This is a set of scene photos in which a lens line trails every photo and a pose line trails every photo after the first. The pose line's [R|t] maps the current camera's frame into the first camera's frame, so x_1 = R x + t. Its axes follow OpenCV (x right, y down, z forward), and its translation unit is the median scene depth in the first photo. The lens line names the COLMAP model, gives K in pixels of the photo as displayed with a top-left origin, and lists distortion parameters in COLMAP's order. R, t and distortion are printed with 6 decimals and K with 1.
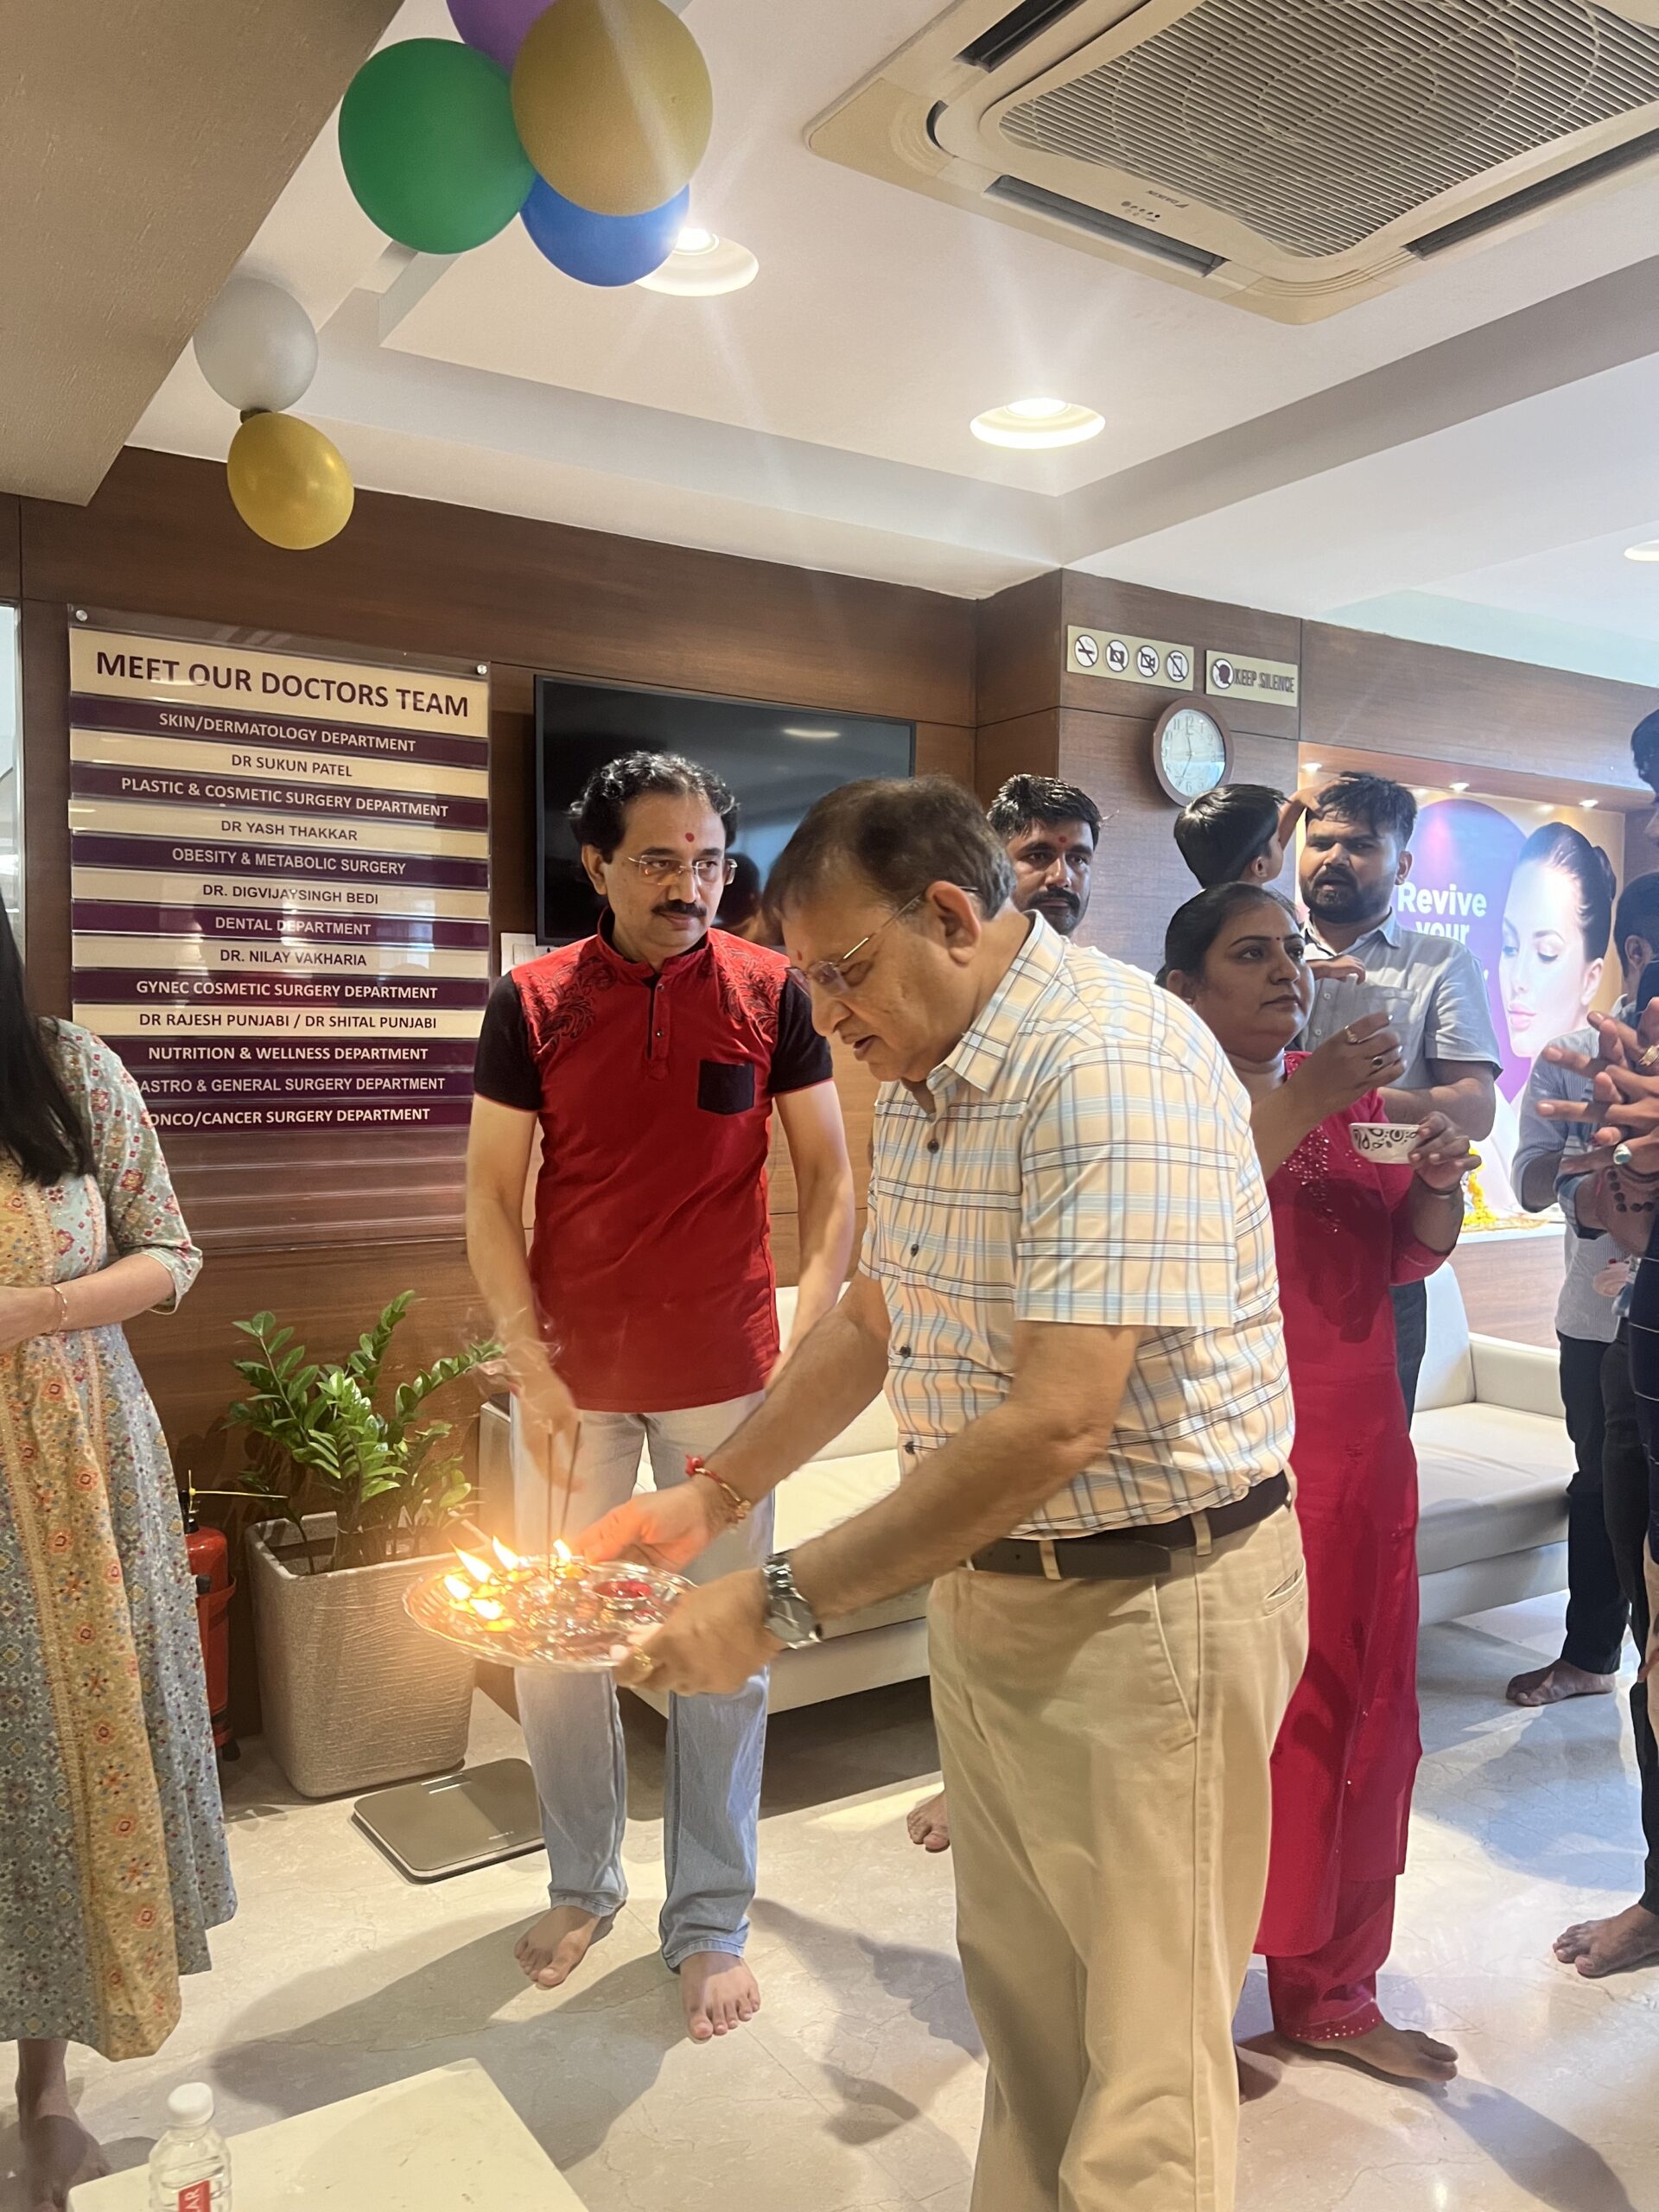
lens RADIAL K [[1682.7, 0, 828.0], [0, 1682.7, 1105.9], [0, 0, 1]] dist [0.066752, -0.083398]
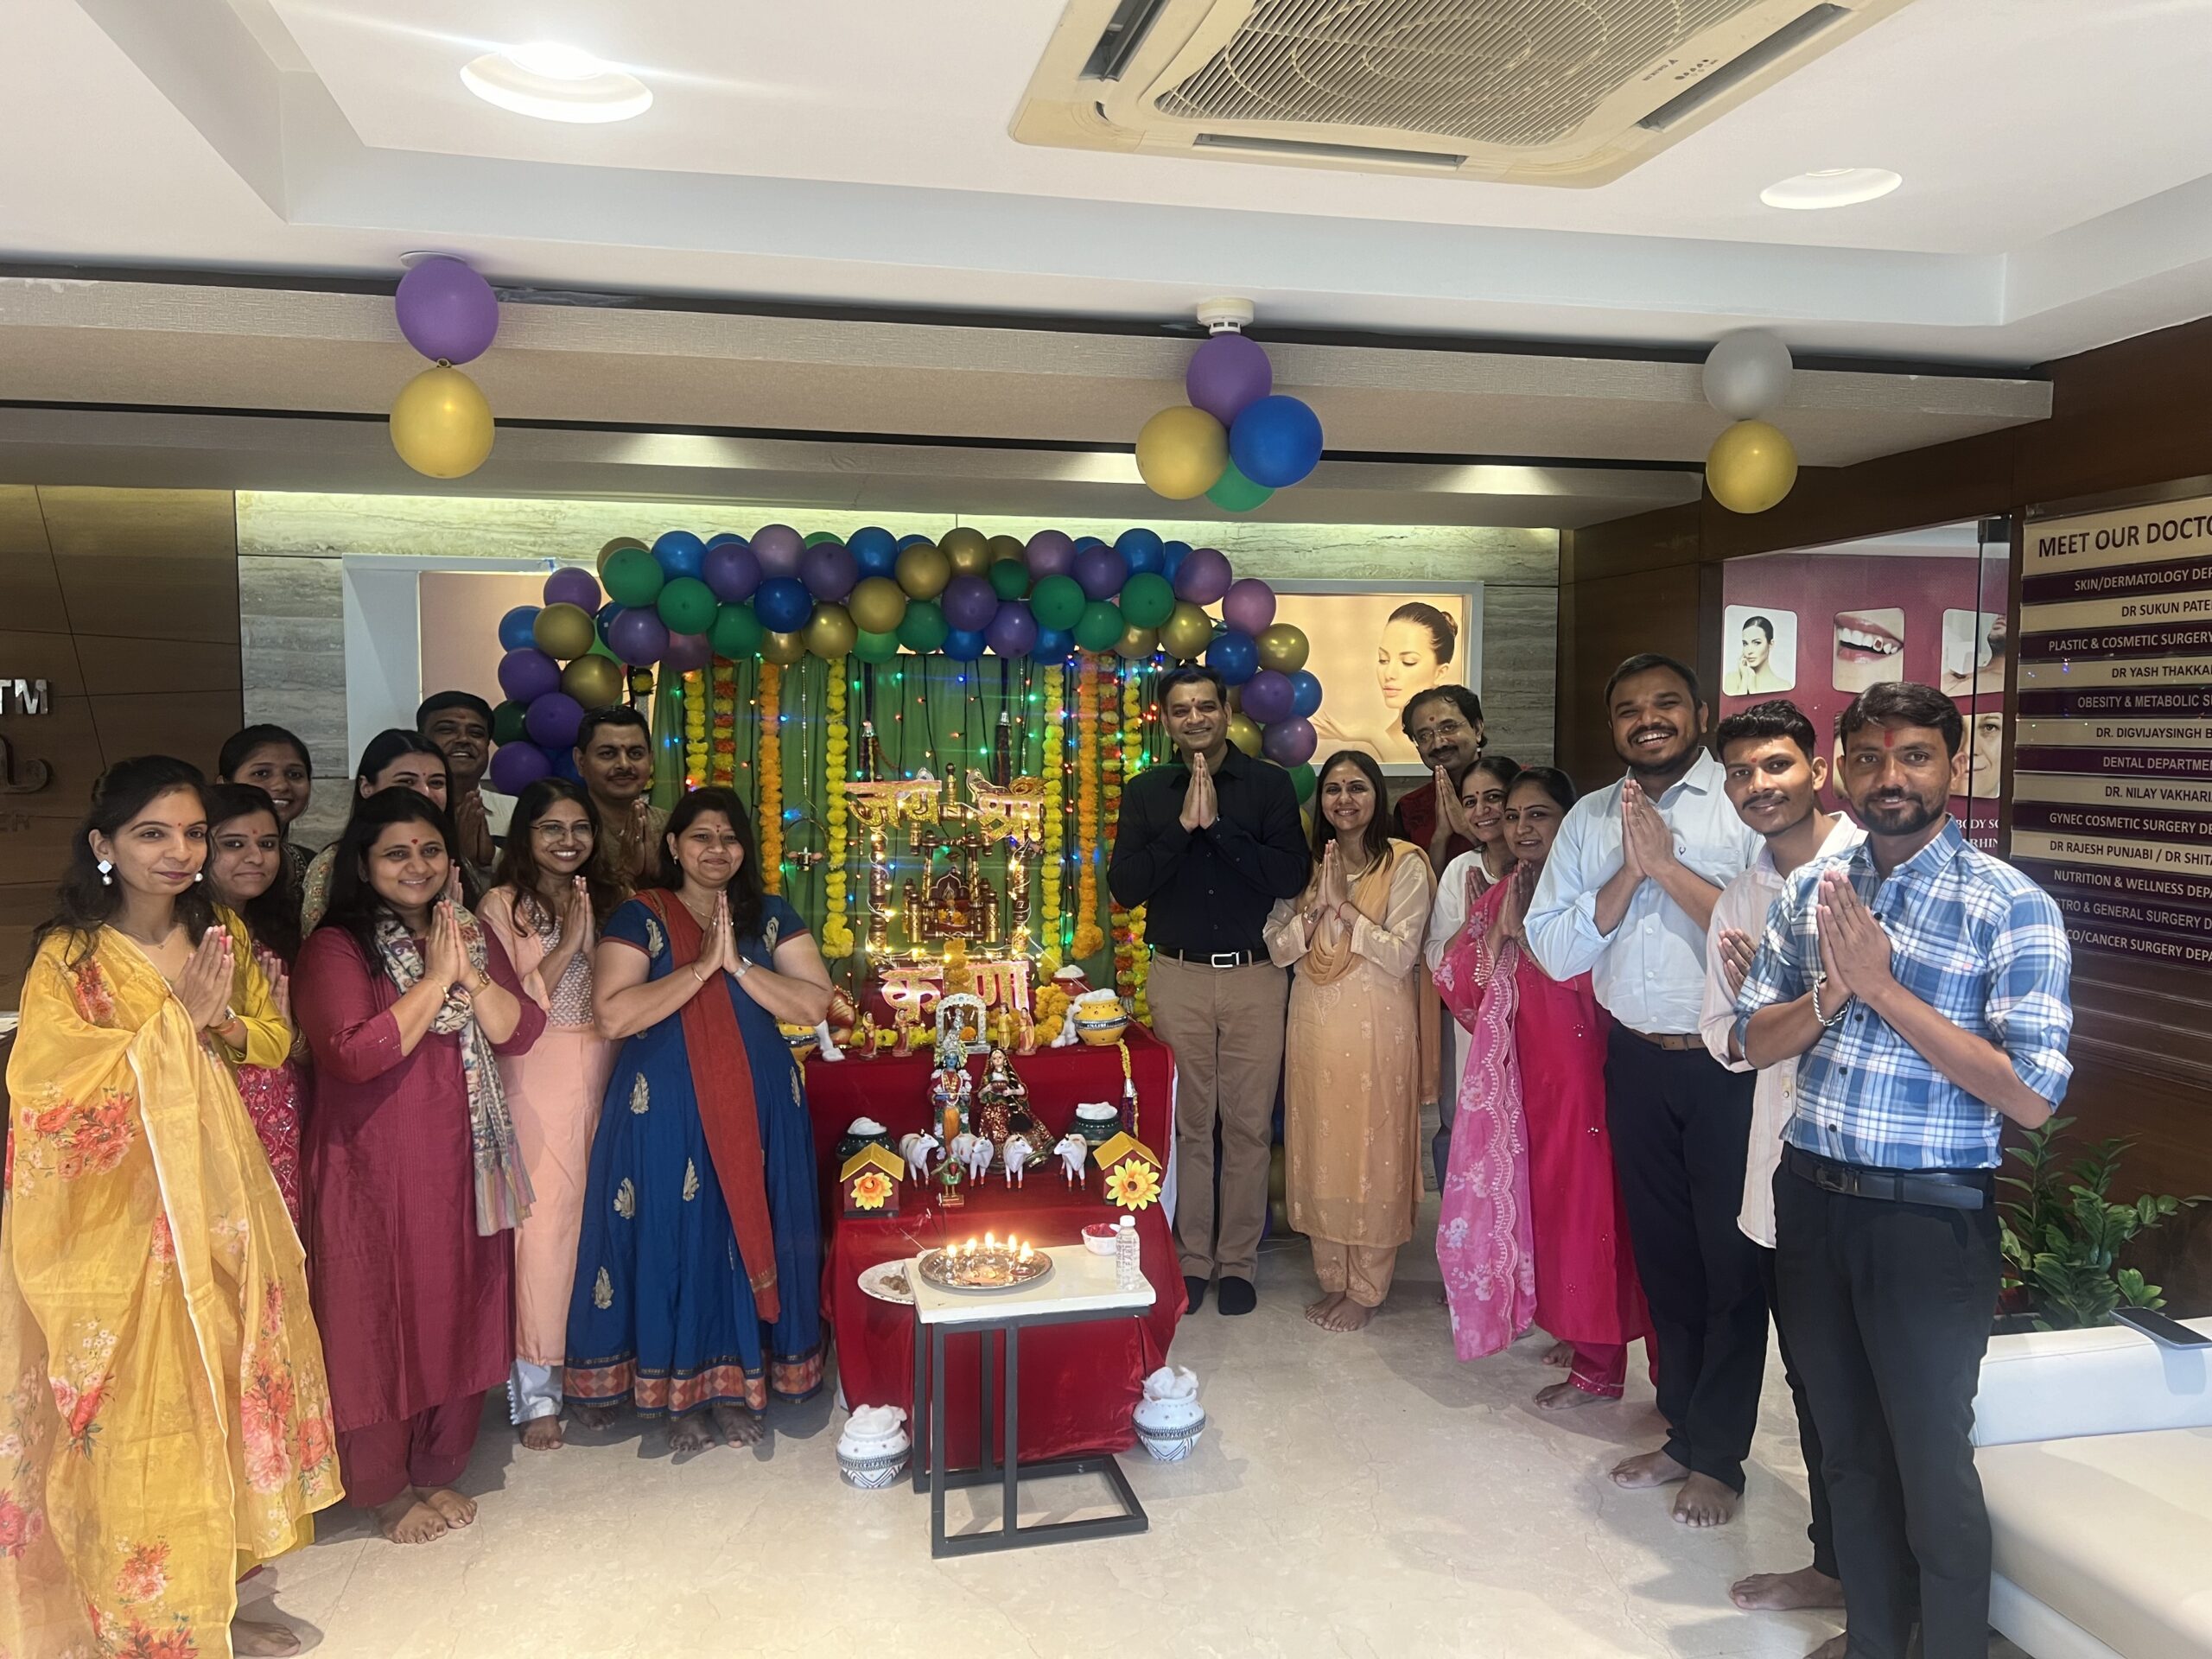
lens RADIAL K [[1682.7, 0, 1117.6], [0, 1682.7, 839.5], [0, 0, 1]] dist [0.066752, -0.083398]
pose [[-0.349355, 0.060518, -0.935034, 0.887598], [-0.037715, 0.996195, 0.078568, -0.118790], [0.936231, 0.062713, -0.345744, 0.775370]]
